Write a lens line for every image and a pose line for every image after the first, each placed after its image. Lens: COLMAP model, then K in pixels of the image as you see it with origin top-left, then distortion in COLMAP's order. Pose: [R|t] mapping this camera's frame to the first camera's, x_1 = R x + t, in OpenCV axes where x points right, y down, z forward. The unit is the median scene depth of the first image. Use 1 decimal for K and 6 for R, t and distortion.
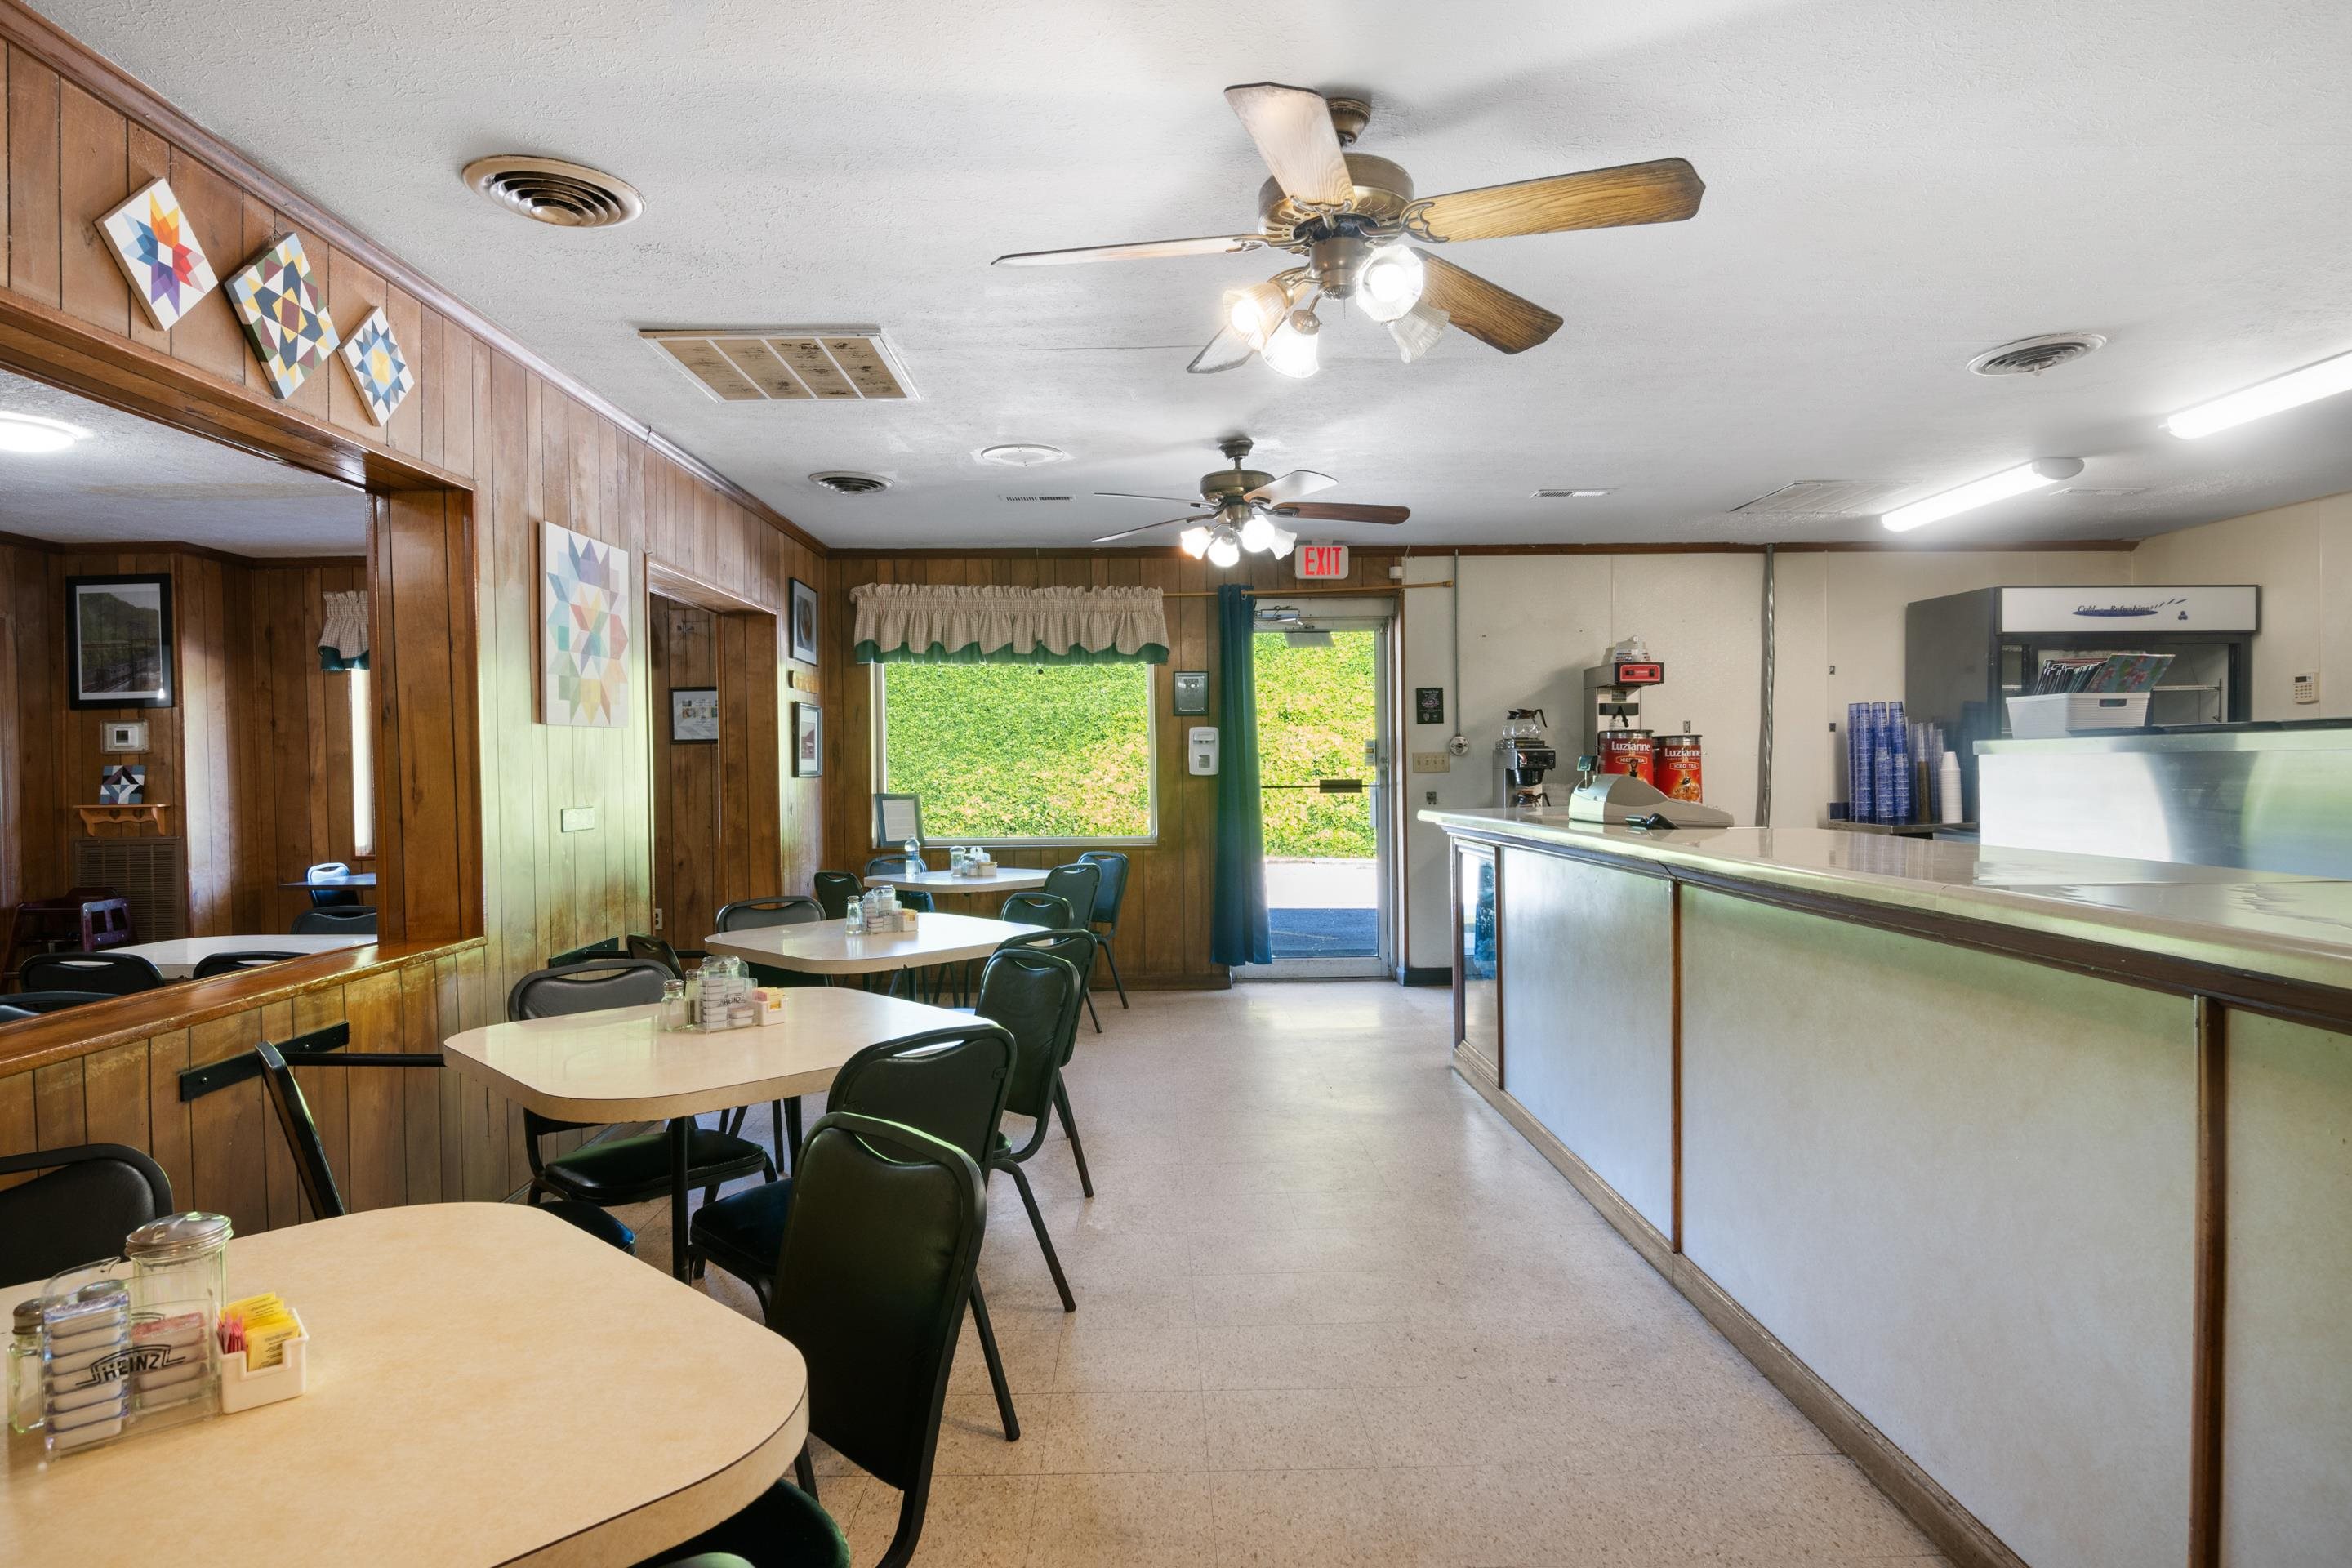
lens RADIAL K [[1310.7, 0, 1159.5], [0, 1310.7, 778.3], [0, 0, 1]] dist [-0.007378, -0.002263]
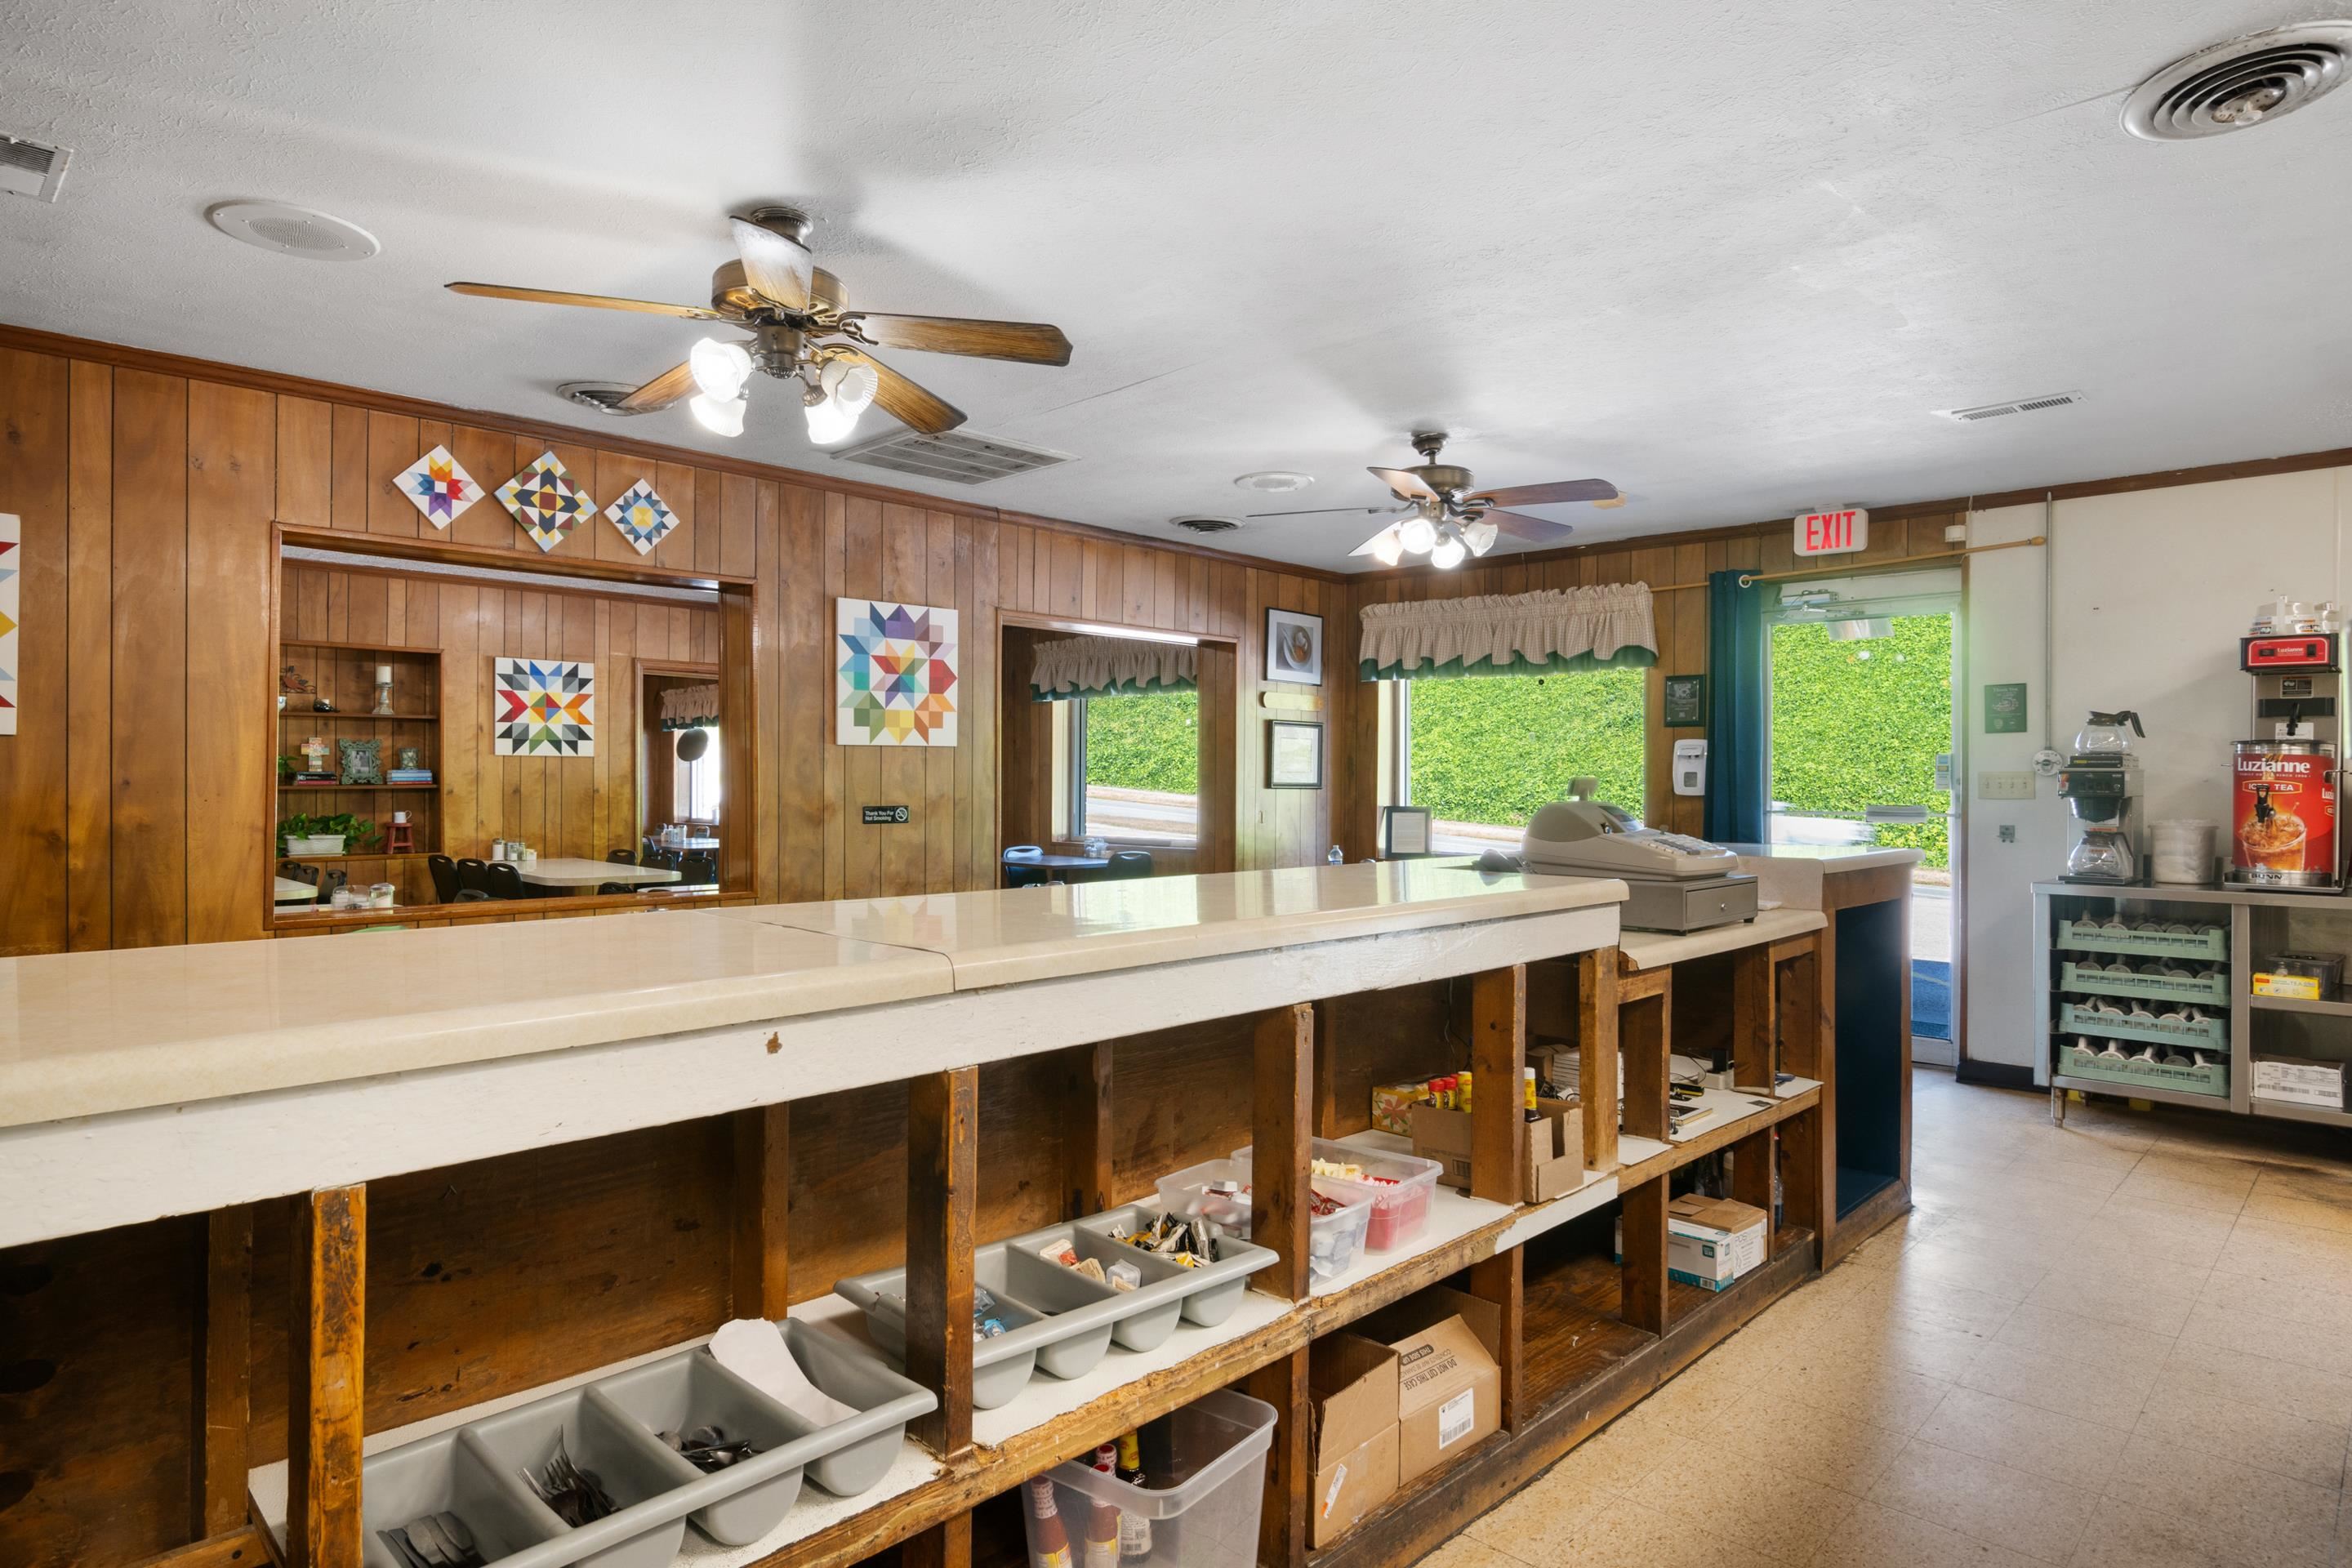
lens RADIAL K [[1310.7, 0, 1152.7], [0, 1310.7, 784.8], [0, 0, 1]] dist [-0.007378, -0.002263]
pose [[0.704623, 0.017600, -0.709363, 0.425941], [-0.019538, 0.999795, 0.005398, -0.007585], [0.709313, 0.010056, 0.704822, 0.151753]]
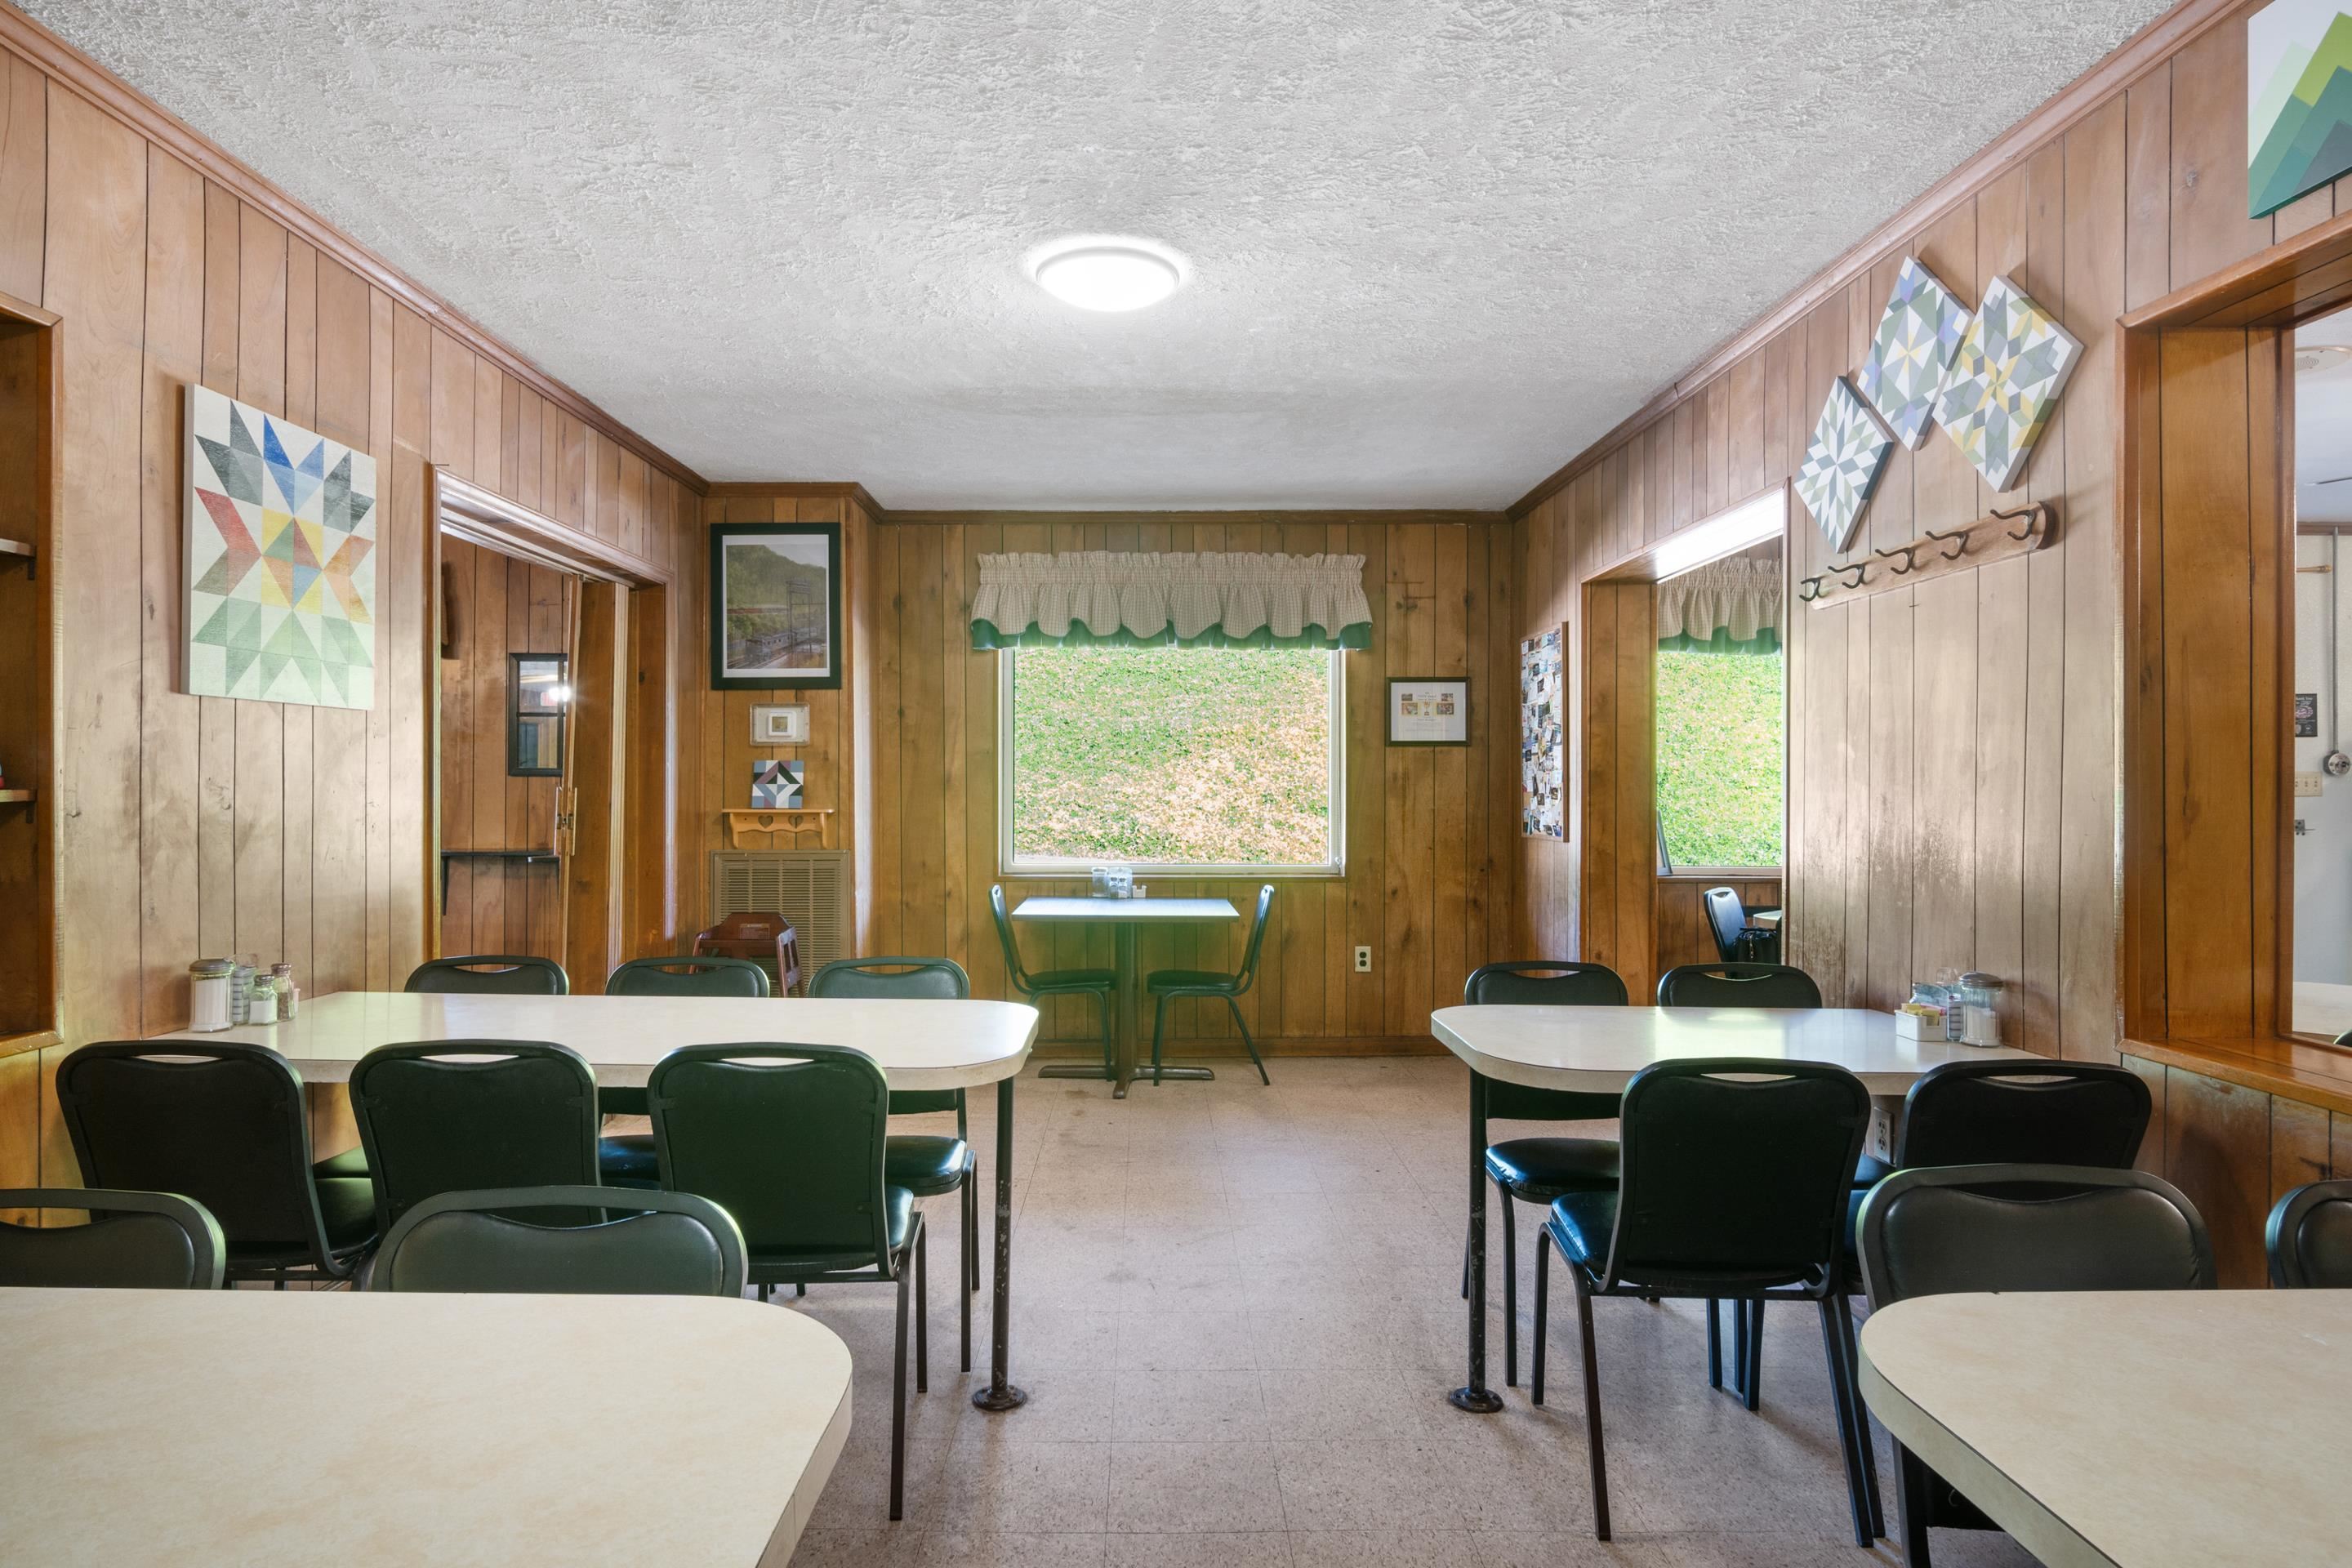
lens RADIAL K [[1310.7, 0, 1166.8], [0, 1310.7, 782.4], [0, 0, 1]] dist [-0.007378, -0.002263]
pose [[0.999854, 0.016962, -0.002254, -0.552429], [-0.016984, 0.999807, -0.009842, 0.007545], [0.002087, 0.009879, 0.999949, 0.193866]]
